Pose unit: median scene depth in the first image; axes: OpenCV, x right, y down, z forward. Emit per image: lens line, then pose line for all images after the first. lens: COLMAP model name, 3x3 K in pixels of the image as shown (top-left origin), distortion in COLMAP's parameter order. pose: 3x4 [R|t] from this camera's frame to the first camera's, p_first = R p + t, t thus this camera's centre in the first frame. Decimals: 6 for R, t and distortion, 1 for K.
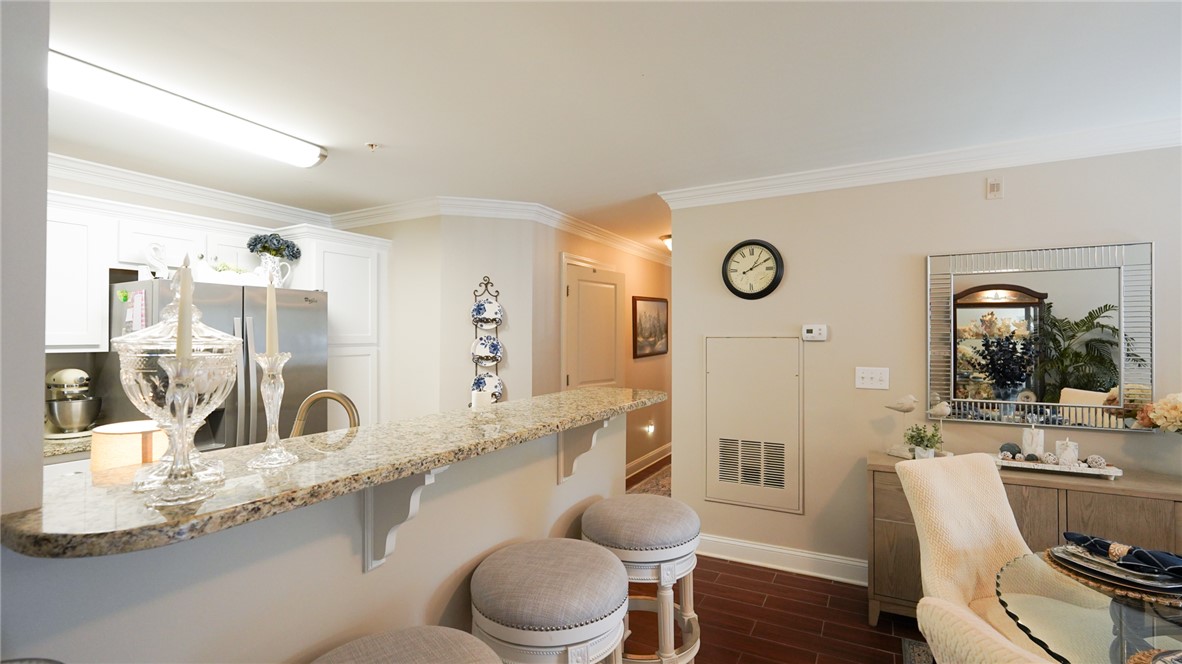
lens RADIAL K [[526.6, 0, 591.0], [0, 526.6, 332.0], [0, 0, 1]] dist [-0.021458, 0.008941]
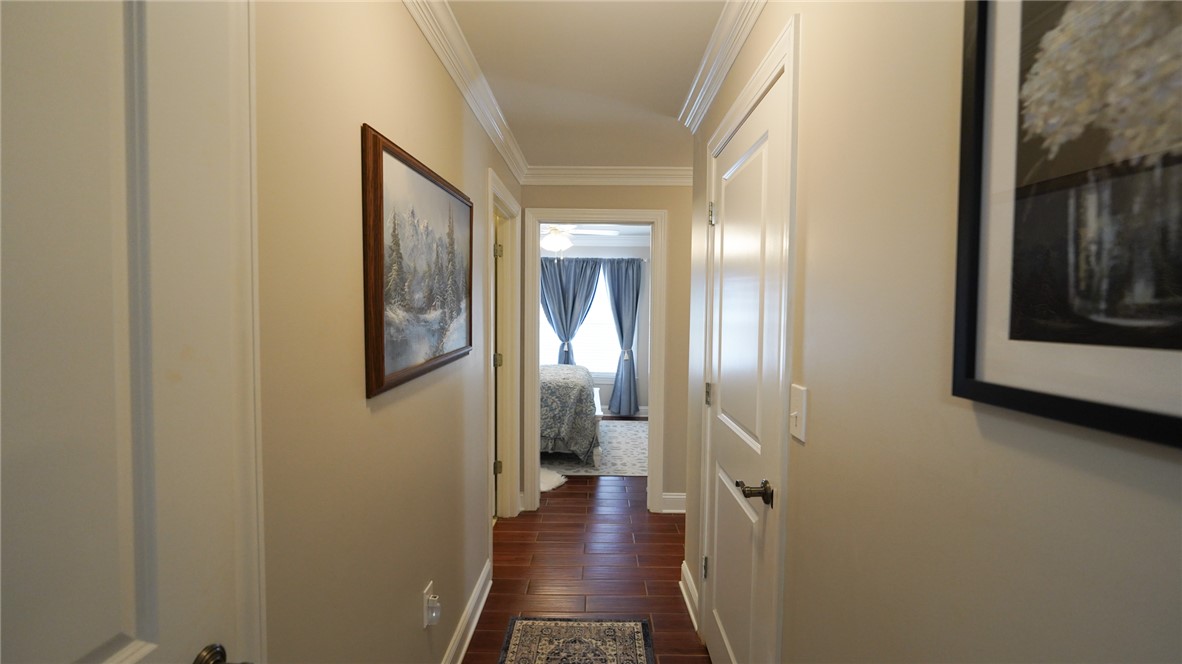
lens RADIAL K [[526.6, 0, 591.0], [0, 526.6, 332.0], [0, 0, 1]] dist [-0.021458, 0.008941]
pose [[0.871378, 0.000462, 0.490612, 0.077375], [-0.022623, 0.998974, 0.039240, 0.015547], [-0.490091, -0.045292, 0.870494, 1.093585]]
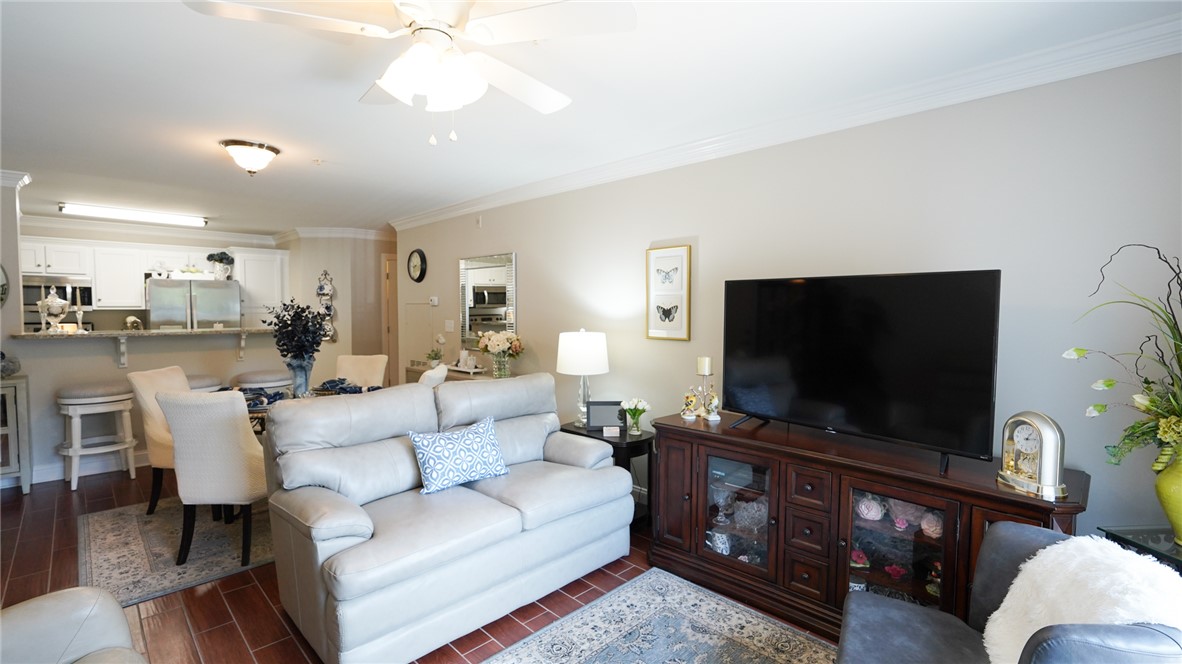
lens RADIAL K [[526.6, 0, 591.0], [0, 526.6, 332.0], [0, 0, 1]] dist [-0.021458, 0.008941]
pose [[0.957231, 0.019499, -0.288666, 1.211271], [-0.003256, 0.998389, 0.056643, 0.002014], [0.289306, -0.053280, 0.955753, -0.474606]]
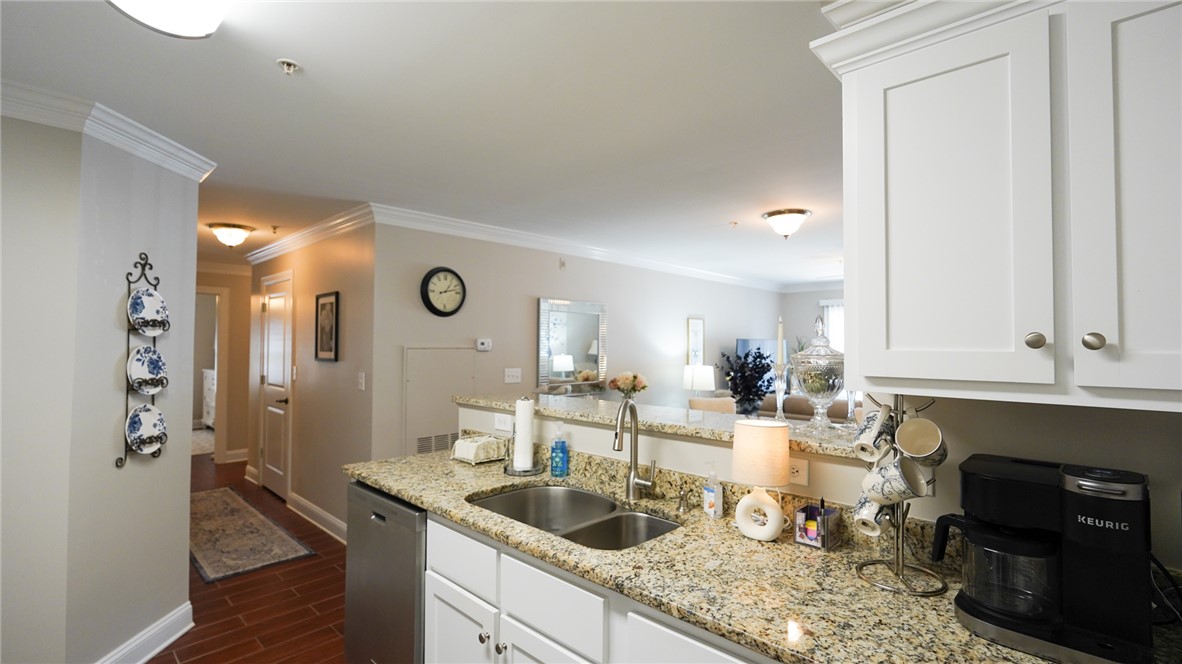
lens RADIAL K [[526.6, 0, 591.0], [0, 526.6, 332.0], [0, 0, 1]] dist [-0.021458, 0.008941]
pose [[0.251034, 0.023789, 0.967686, -0.672406], [-0.018687, 0.999631, -0.019726, -0.008416], [-0.967798, -0.013131, 0.251385, 0.322500]]
